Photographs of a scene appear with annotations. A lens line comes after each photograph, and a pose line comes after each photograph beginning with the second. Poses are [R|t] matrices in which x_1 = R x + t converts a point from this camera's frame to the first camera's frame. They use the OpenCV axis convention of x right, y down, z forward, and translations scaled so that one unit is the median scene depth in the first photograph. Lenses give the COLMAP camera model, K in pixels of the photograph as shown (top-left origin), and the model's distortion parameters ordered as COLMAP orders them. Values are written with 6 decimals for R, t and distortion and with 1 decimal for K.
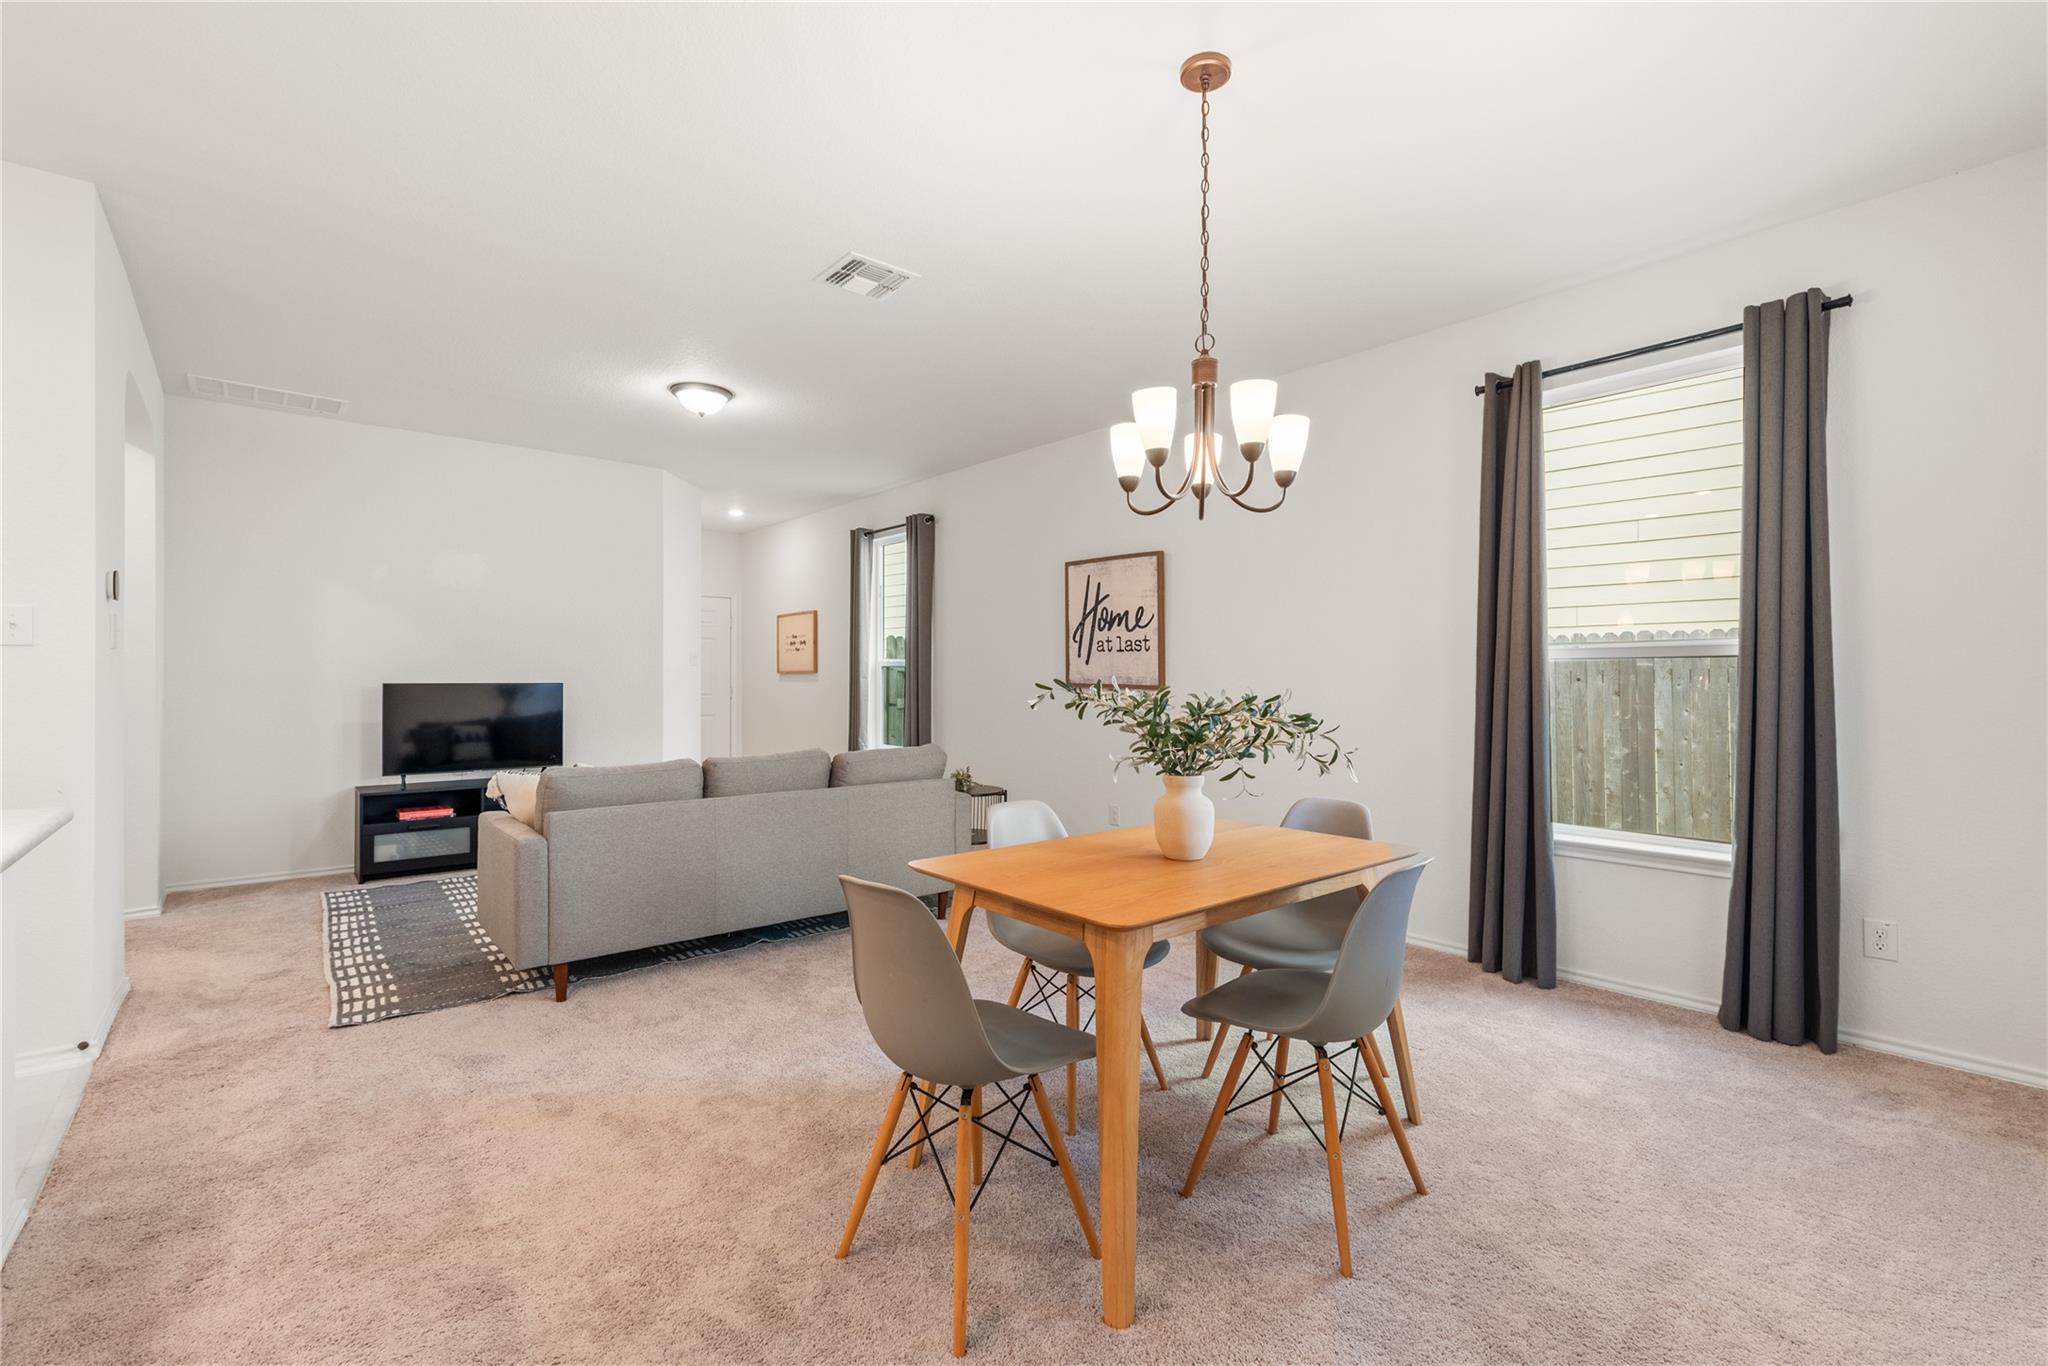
lens RADIAL K [[894.4, 0, 1021.2], [0, 894.4, 674.2], [0, 0, 1]] dist [-0.000193, -0.001326]
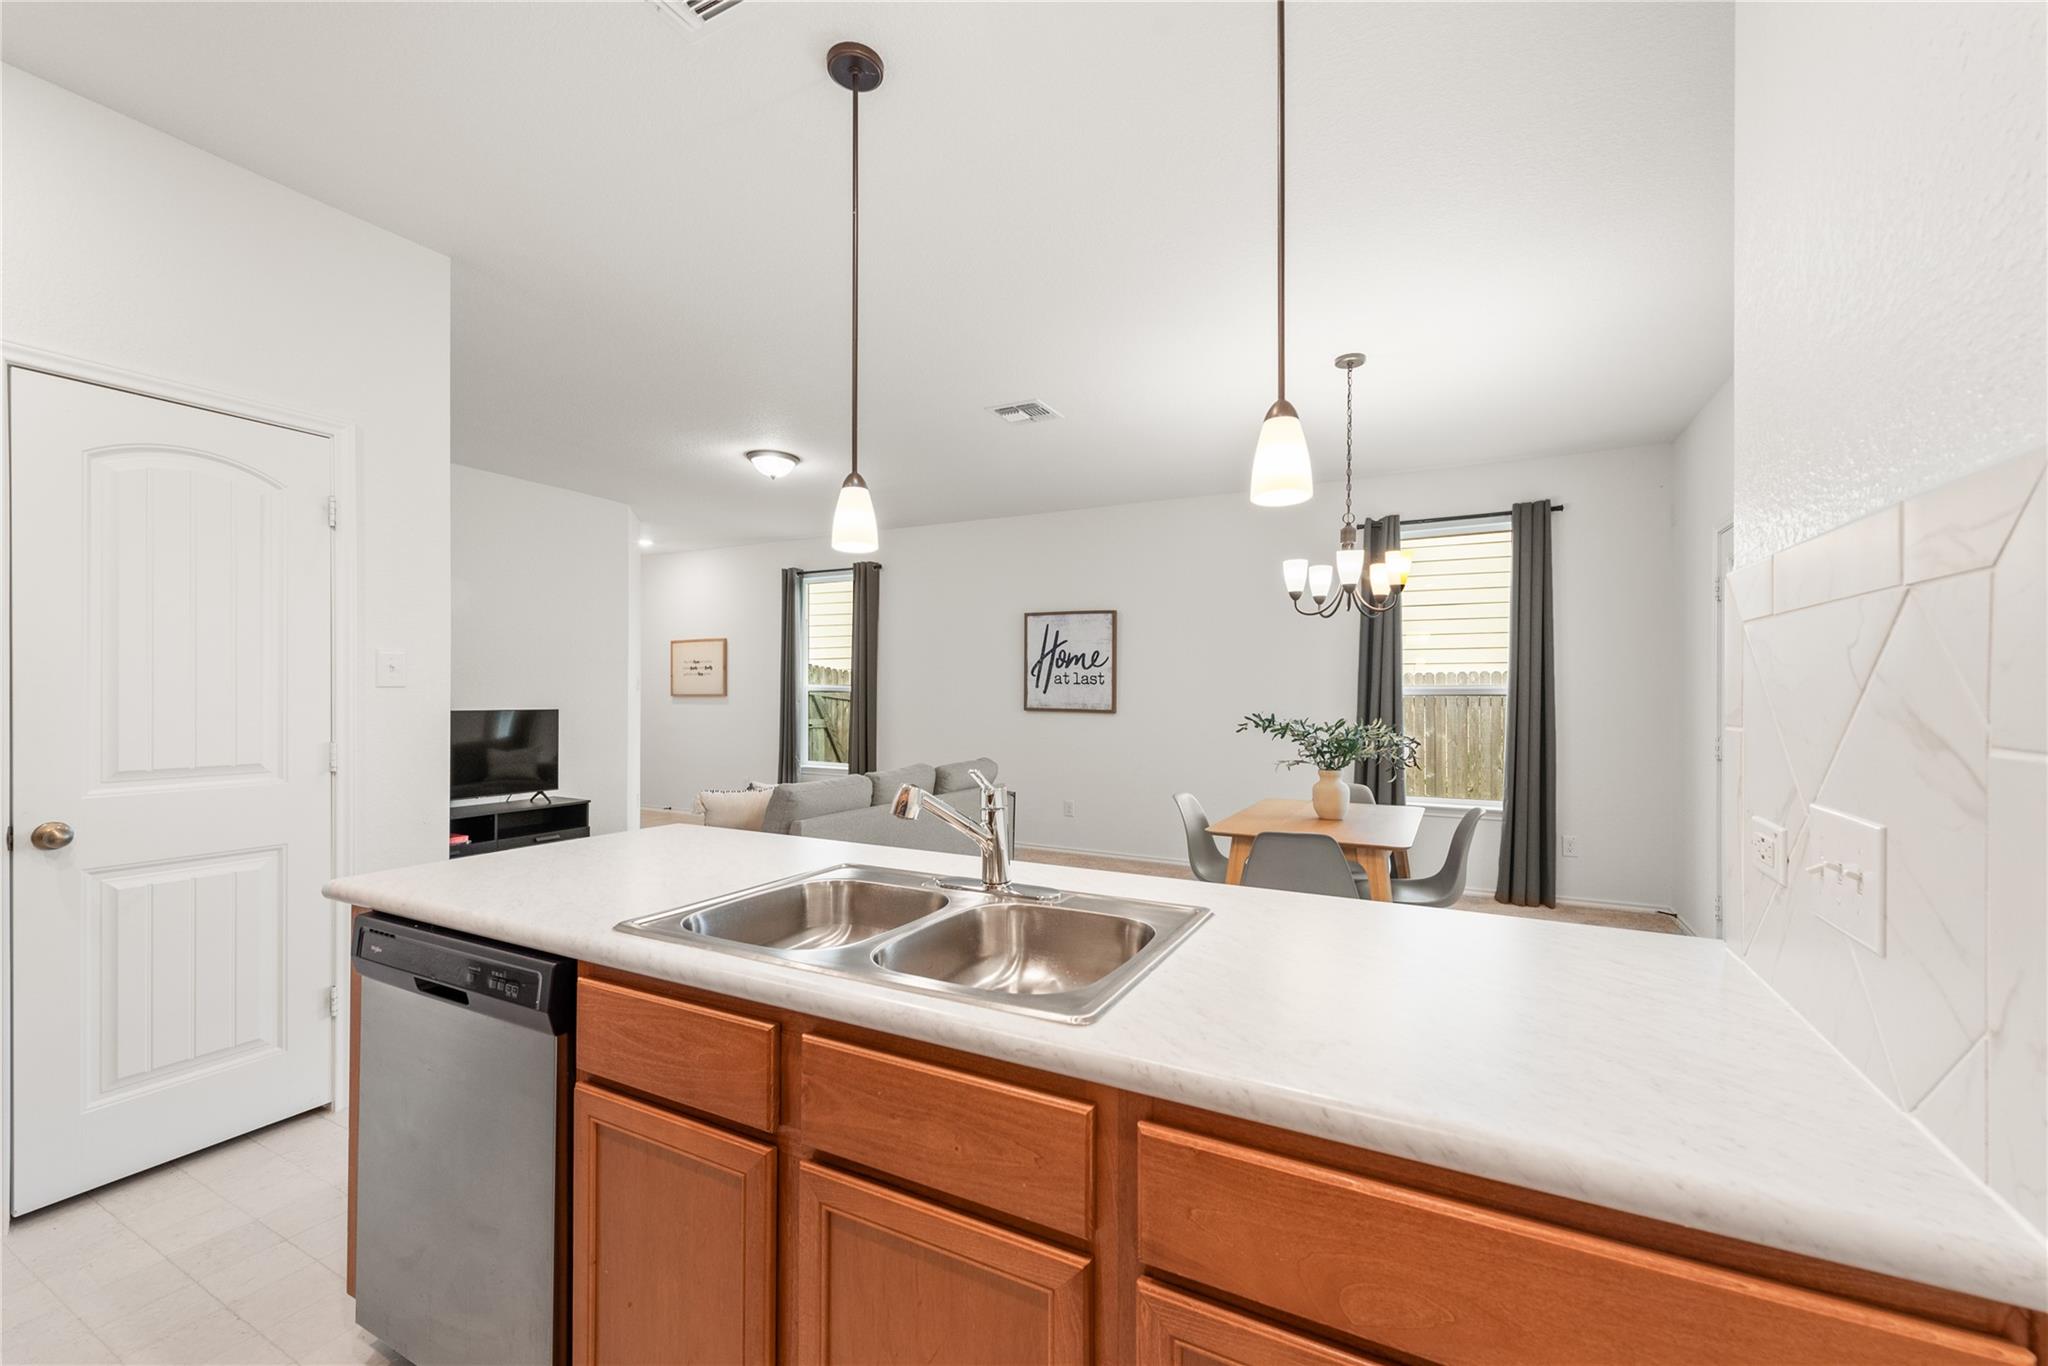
lens RADIAL K [[837.0, 0, 1028.9], [0, 837.0, 692.8], [0, 0, 1]] dist [0.001755, 0.000029]
pose [[0.925830, 0.002617, 0.377930, -0.459272], [-0.004180, 0.999986, 0.003315, -0.017873], [-0.377916, -0.004649, 0.925828, -0.124850]]
